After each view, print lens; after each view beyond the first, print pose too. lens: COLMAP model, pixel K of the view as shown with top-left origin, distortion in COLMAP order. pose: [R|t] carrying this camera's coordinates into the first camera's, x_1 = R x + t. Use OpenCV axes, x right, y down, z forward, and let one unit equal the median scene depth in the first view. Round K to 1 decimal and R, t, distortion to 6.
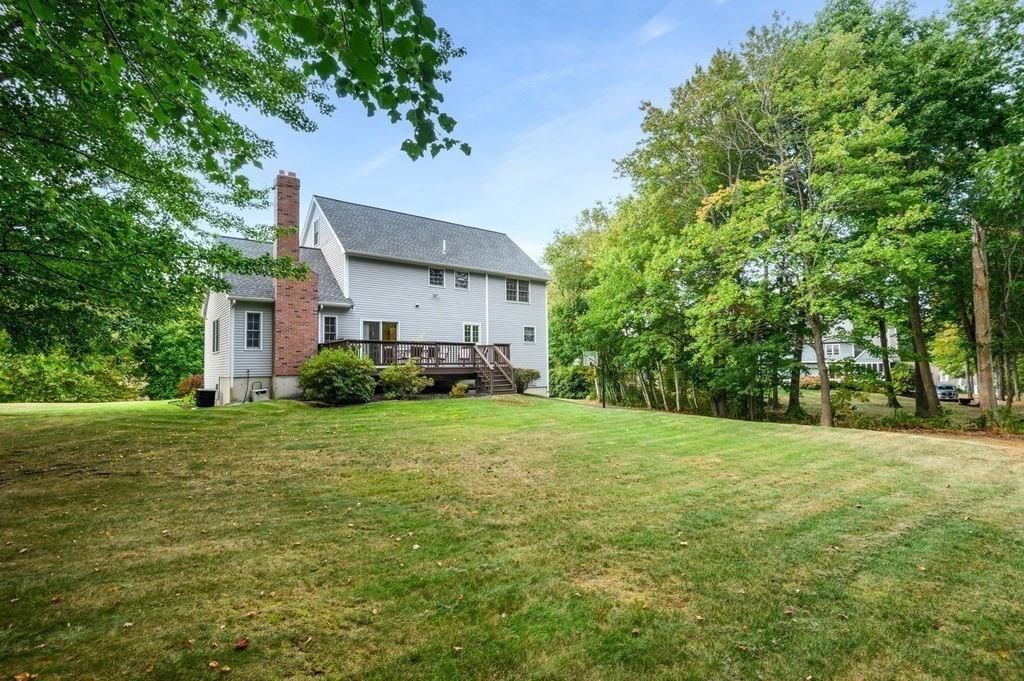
lens RADIAL K [[502.9, 0, 512.9], [0, 502.9, 351.3], [0, 0, 1]] dist [-0.000396, -0.000060]
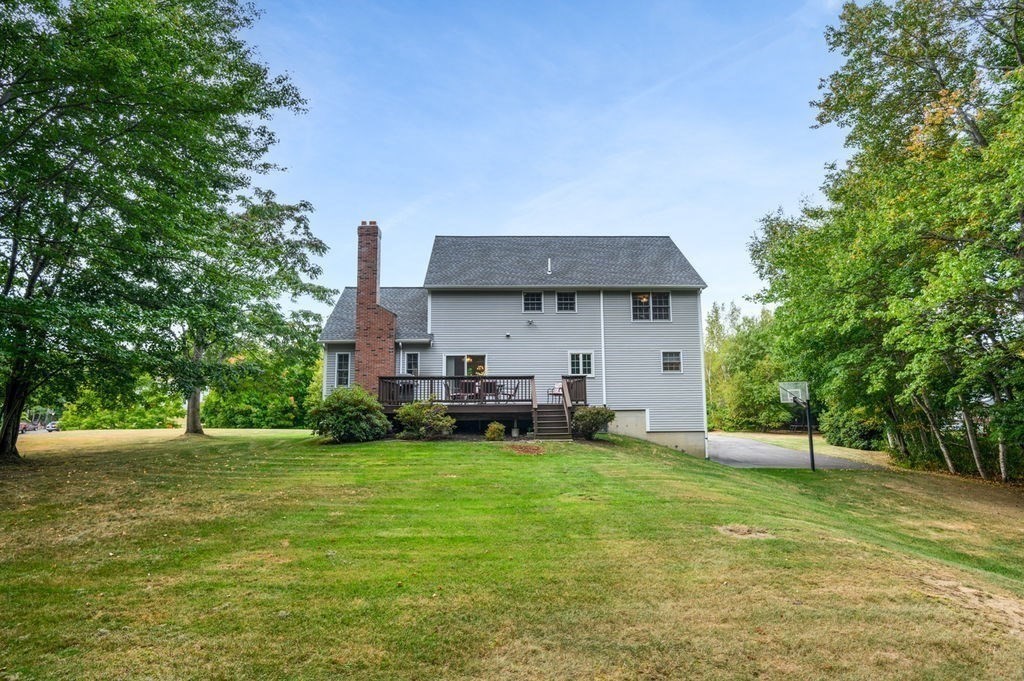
lens RADIAL K [[509.0, 0, 512.0], [0, 509.0, 340.5], [0, 0, 1]] dist [0.002113, 0.000317]
pose [[0.795976, -0.071133, -0.601134, 0.351801], [0.017255, 0.995334, -0.094931, 0.004526], [0.605082, 0.065191, 0.793490, 0.271979]]
